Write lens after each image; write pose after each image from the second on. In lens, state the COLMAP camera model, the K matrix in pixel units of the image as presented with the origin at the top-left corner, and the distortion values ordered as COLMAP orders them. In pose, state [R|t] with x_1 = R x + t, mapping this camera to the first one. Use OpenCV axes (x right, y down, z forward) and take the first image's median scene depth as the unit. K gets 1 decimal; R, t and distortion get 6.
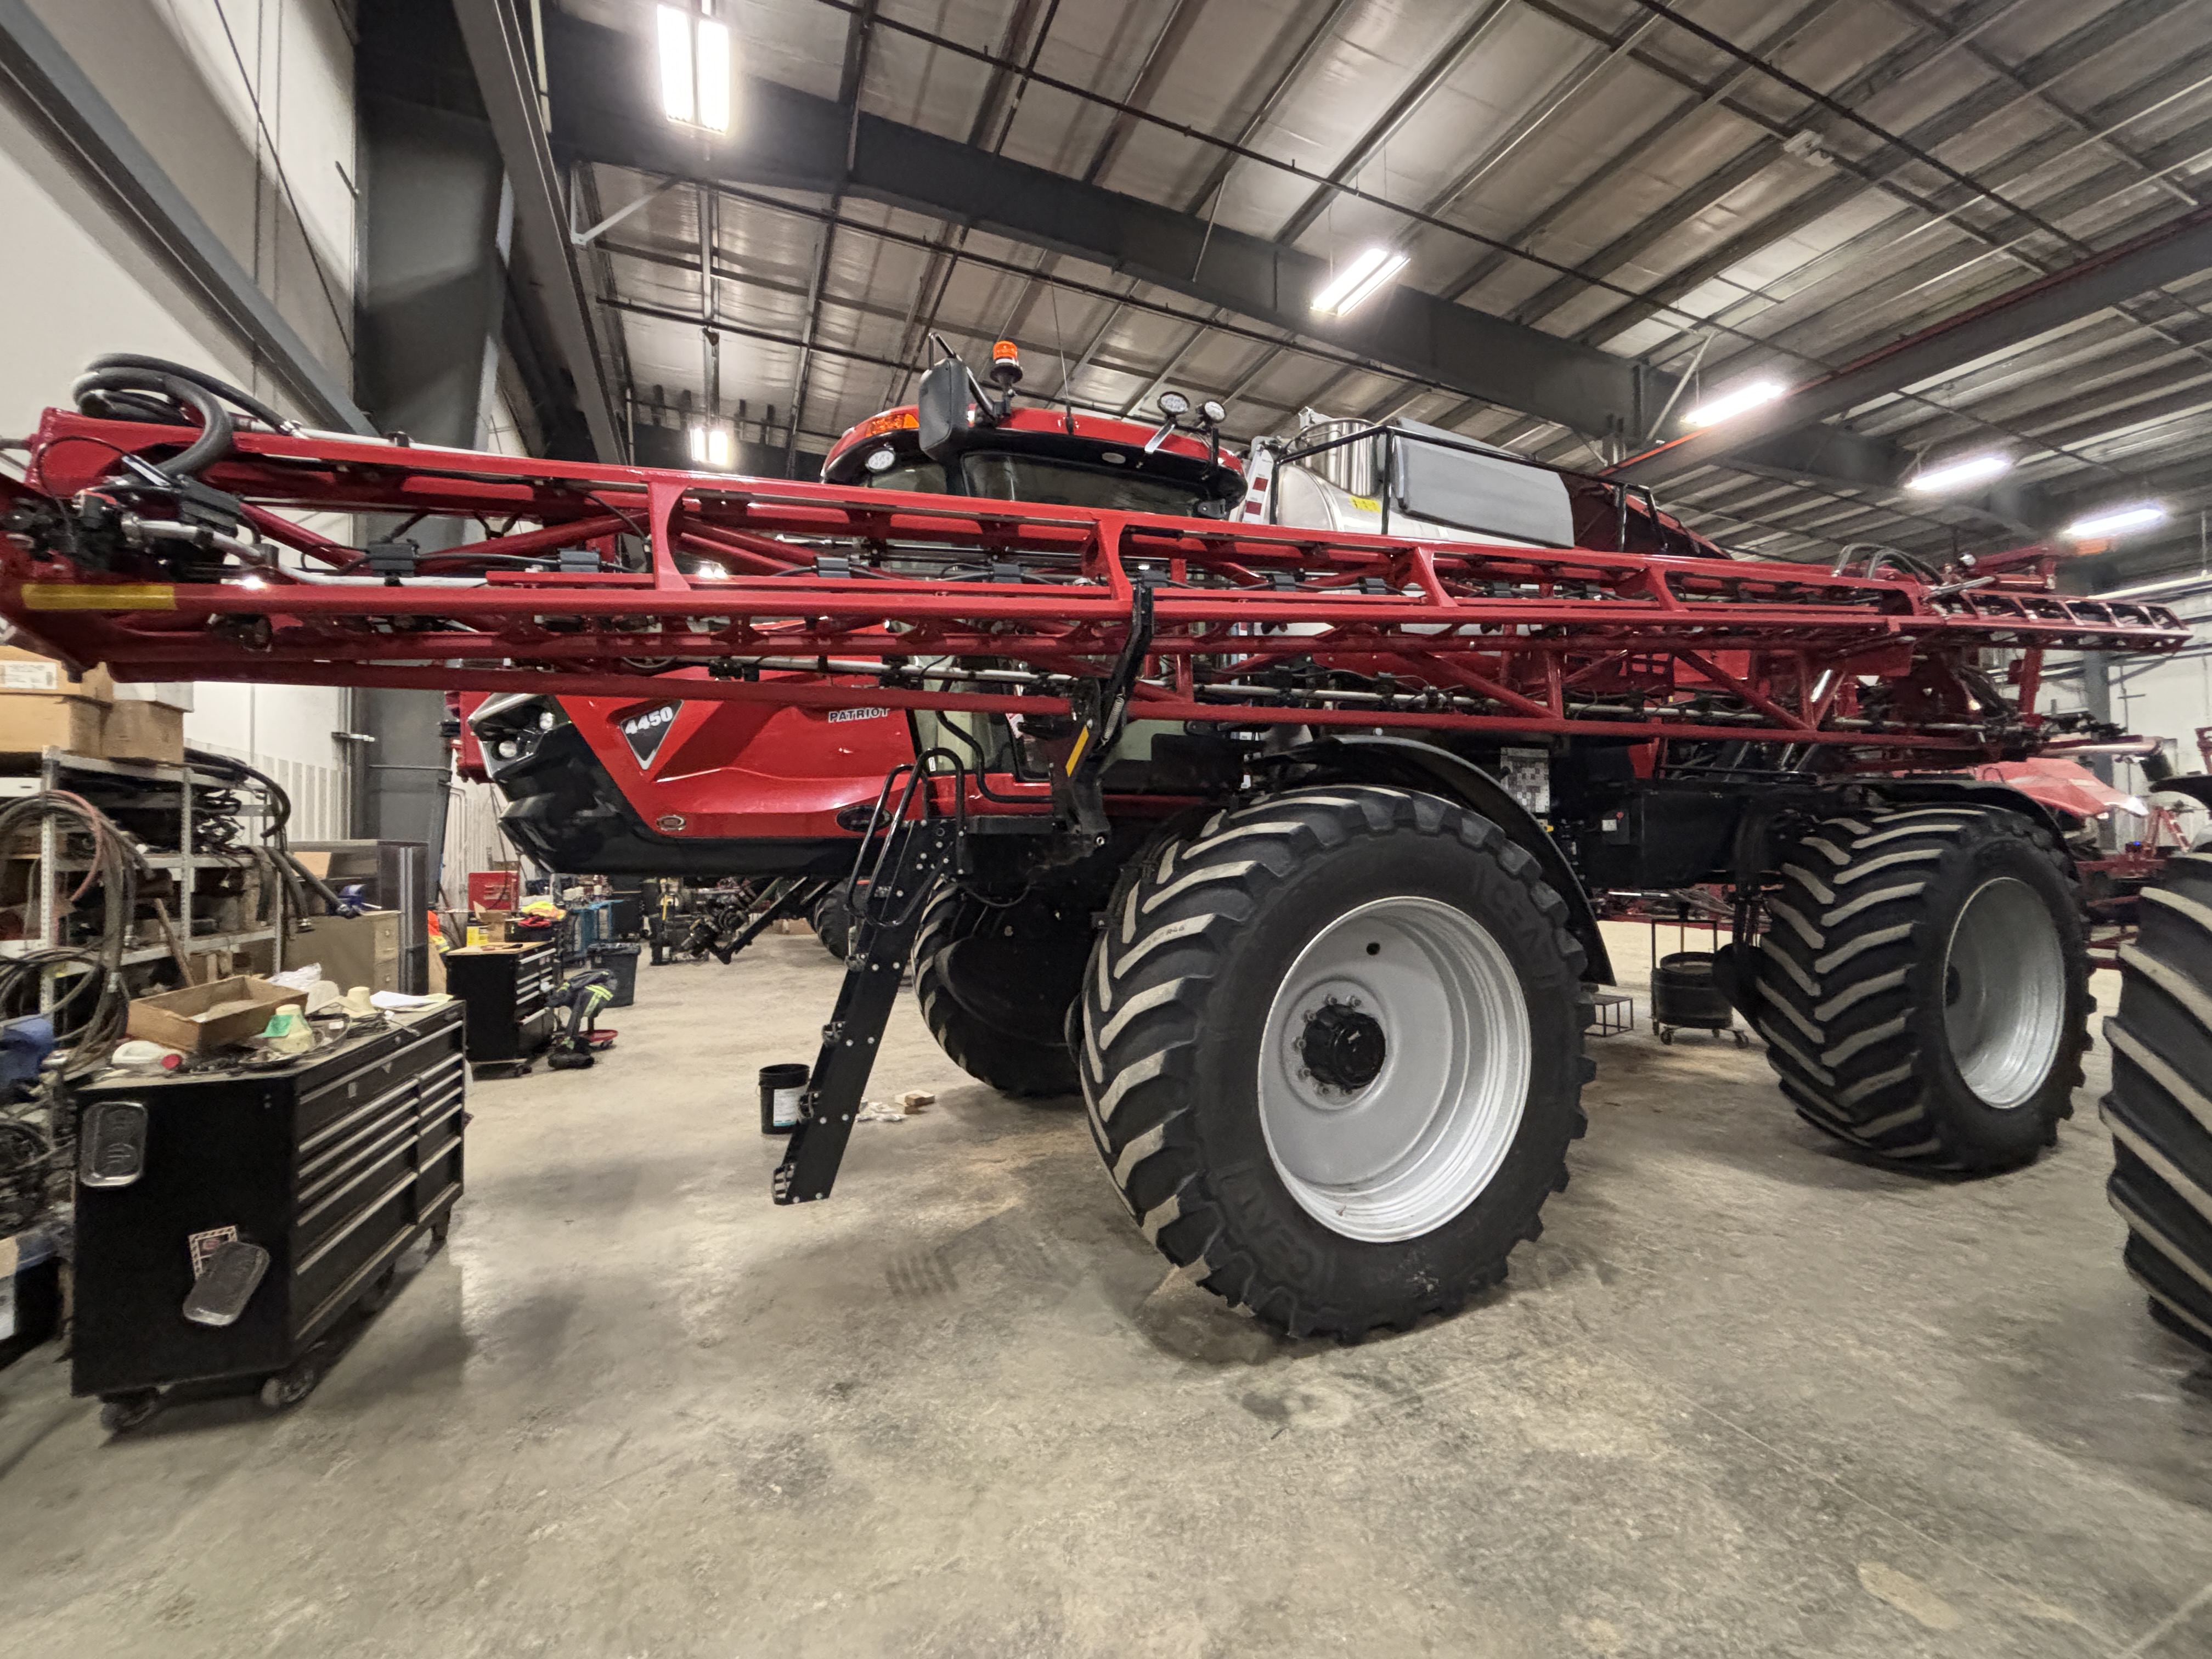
lens RADIAL K [[907.7, 0, 1106.0], [0, 907.7, 829.5], [0, 0, 1]] dist [0.003755, 0.000302]
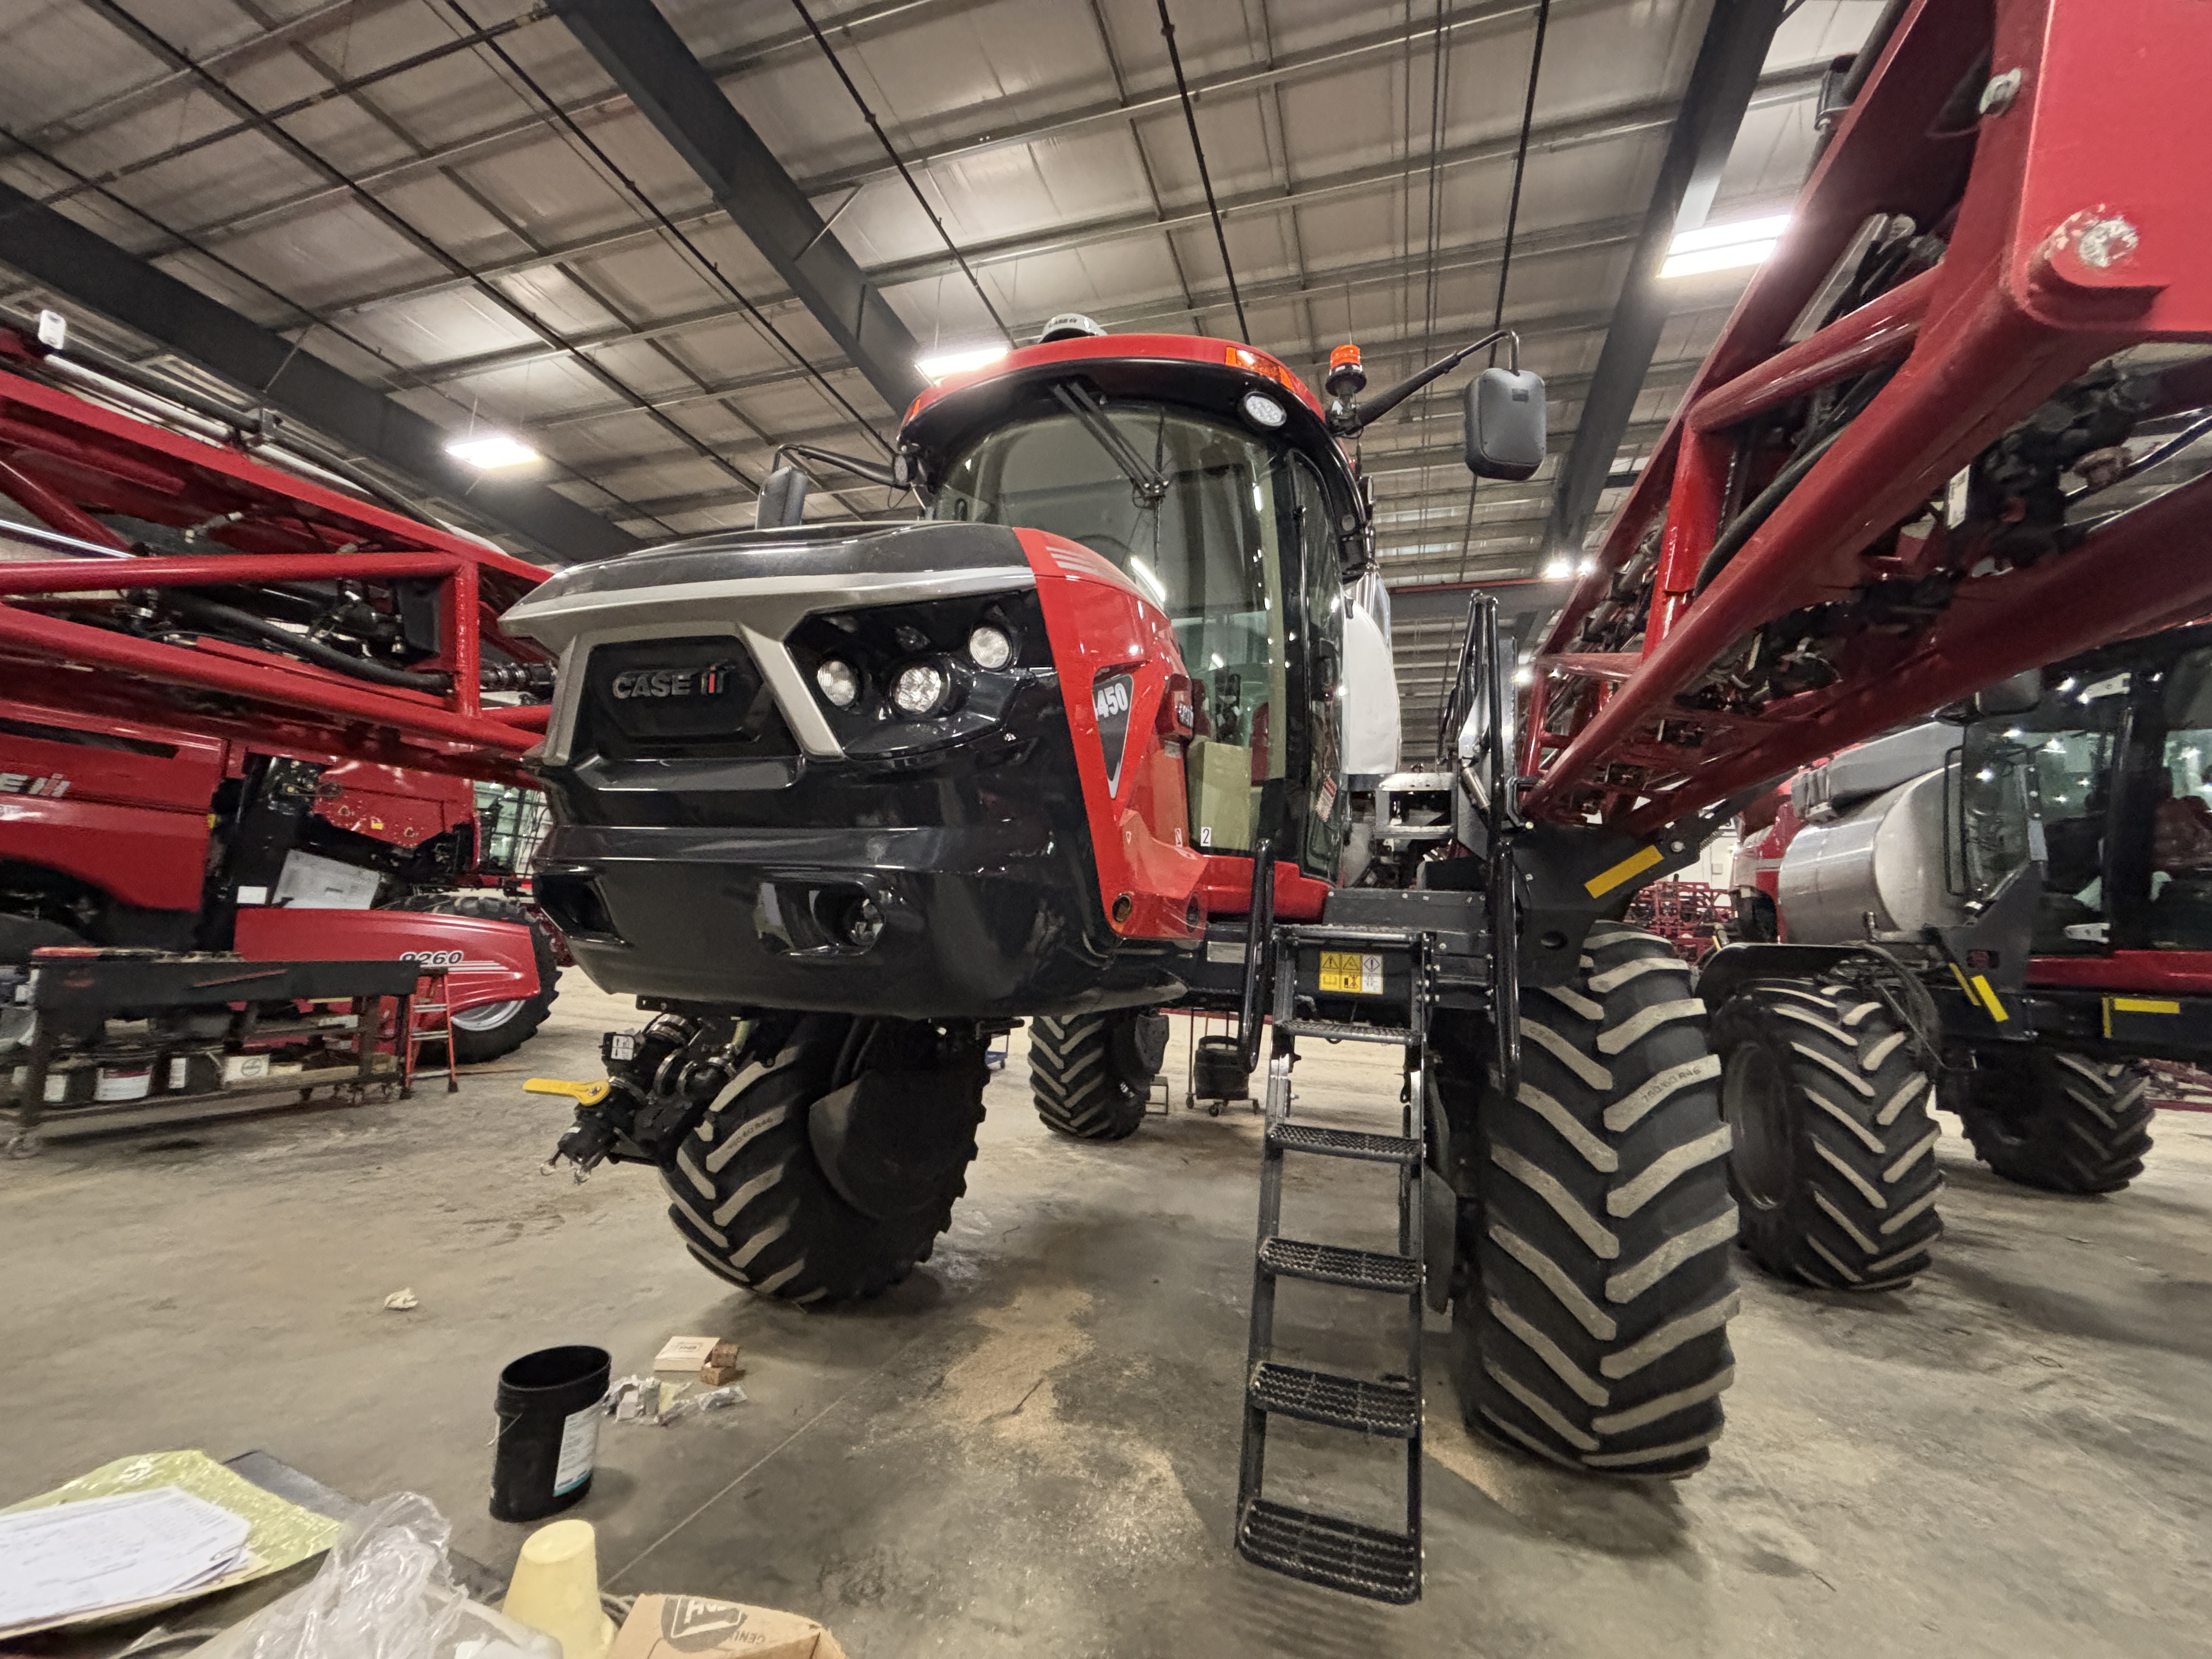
lens RADIAL K [[907.7, 0, 1106.0], [0, 907.7, 829.5], [0, 0, 1]] dist [0.003755, 0.000302]
pose [[0.655637, 0.130905, 0.743643, -0.962047], [-0.069620, 0.991142, -0.113092, 0.014661], [-0.751860, 0.022375, 0.658943, 0.752228]]
